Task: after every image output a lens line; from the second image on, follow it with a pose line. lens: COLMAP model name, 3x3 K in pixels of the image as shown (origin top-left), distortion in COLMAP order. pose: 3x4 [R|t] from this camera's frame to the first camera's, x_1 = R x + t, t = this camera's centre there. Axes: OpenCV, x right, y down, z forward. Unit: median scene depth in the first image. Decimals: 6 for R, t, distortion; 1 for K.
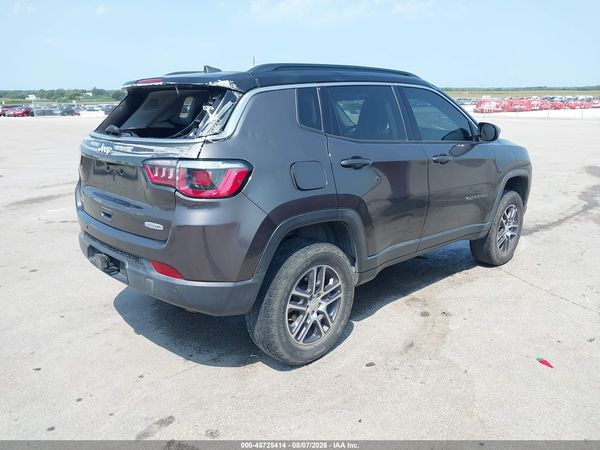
lens RADIAL K [[478.2, 0, 300.0], [0, 478.2, 225.0], [0, 0, 1]] dist [0.042179, -0.055203]
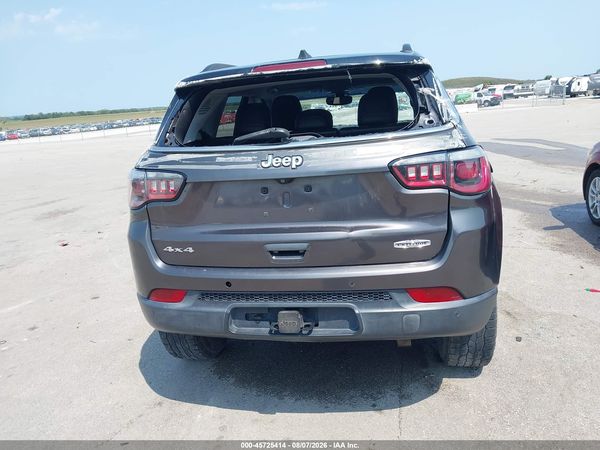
lens RADIAL K [[478.2, 0, 300.0], [0, 478.2, 225.0], [0, 0, 1]] dist [0.042179, -0.055203]
pose [[0.813545, -0.207811, 0.543101, -0.720914], [0.223866, 0.973905, 0.037309, -0.080986], [-0.536682, 0.091230, 0.838838, 0.375905]]
